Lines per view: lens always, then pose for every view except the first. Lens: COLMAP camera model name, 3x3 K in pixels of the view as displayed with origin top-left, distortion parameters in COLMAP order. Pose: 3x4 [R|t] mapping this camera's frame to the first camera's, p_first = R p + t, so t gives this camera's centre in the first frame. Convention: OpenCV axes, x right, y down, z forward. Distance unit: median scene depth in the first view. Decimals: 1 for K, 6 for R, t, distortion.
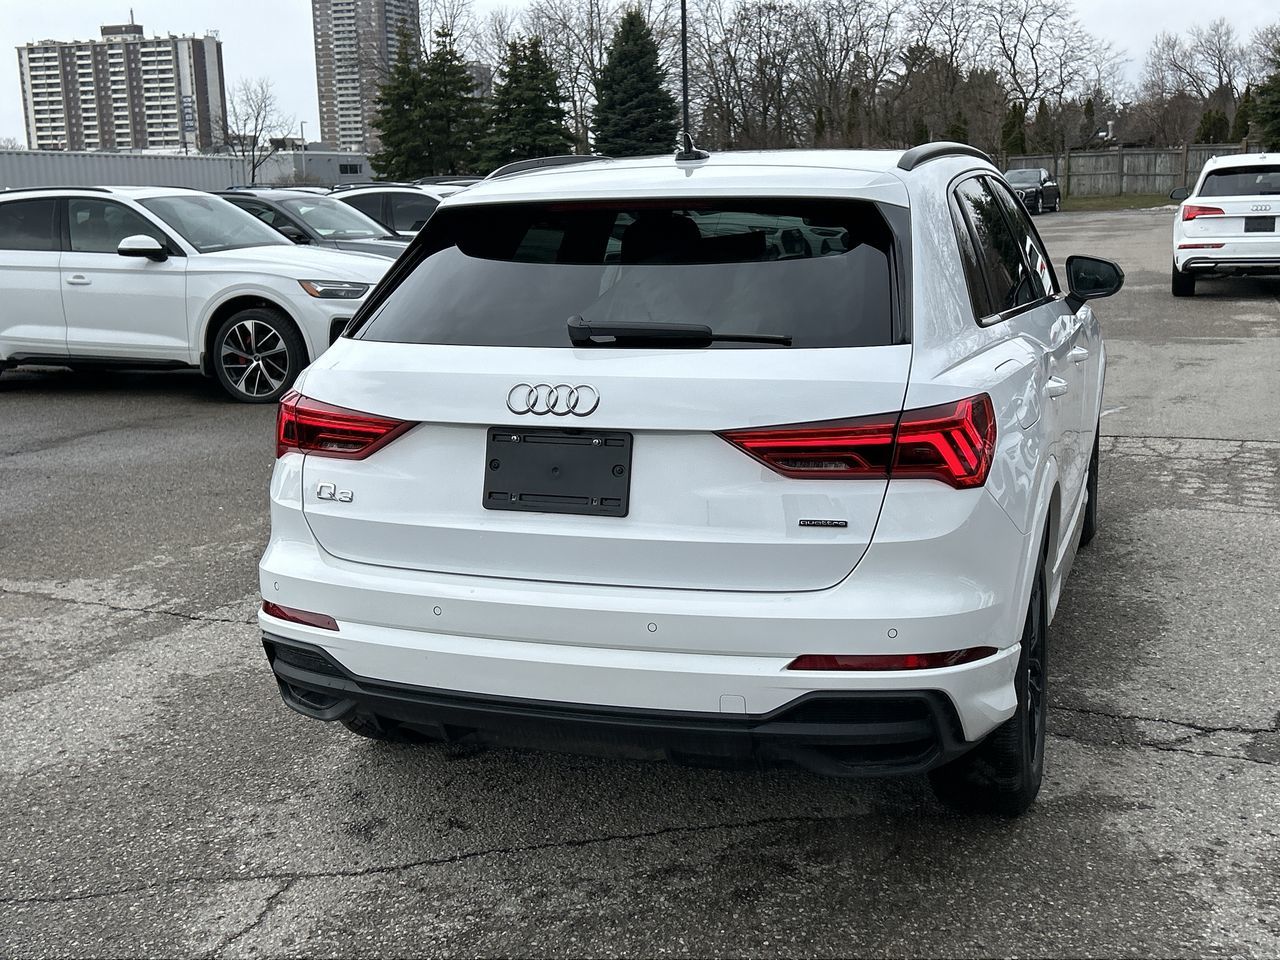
lens RADIAL K [[1456.2, 0, 656.2], [0, 1456.2, 479.9], [0, 0, 1]] dist [0.042126, 0.000000]
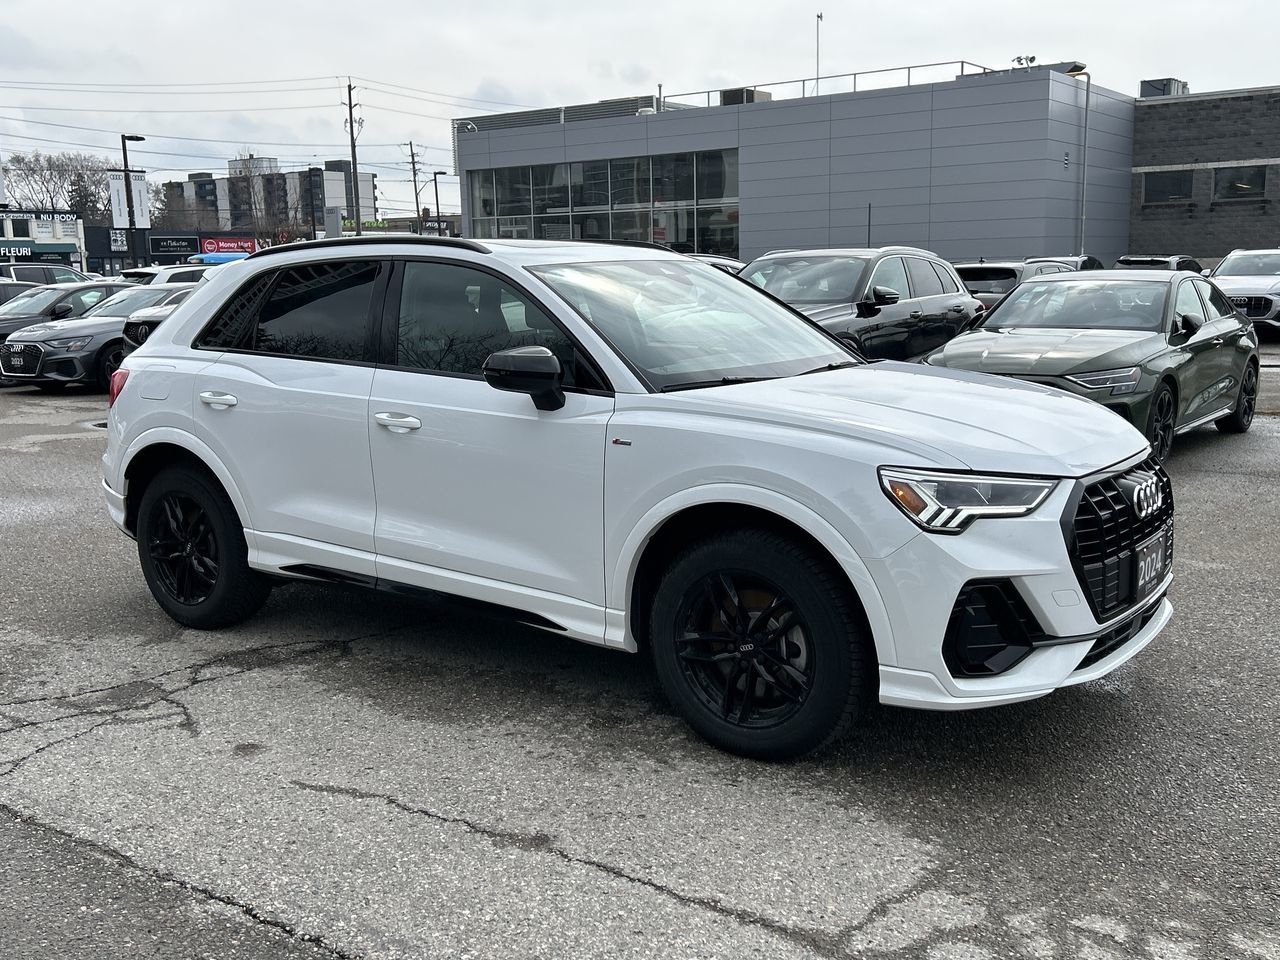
lens RADIAL K [[1282.9, 0, 632.5], [0, 1282.9, 474.7], [0, 0, 1]] dist [0.040676, 0.000000]
pose [[-0.287081, 0.179853, -0.940870, 1.373383], [-0.163097, 0.958696, 0.233025, -0.358606], [0.943919, 0.220351, -0.245890, 1.670855]]
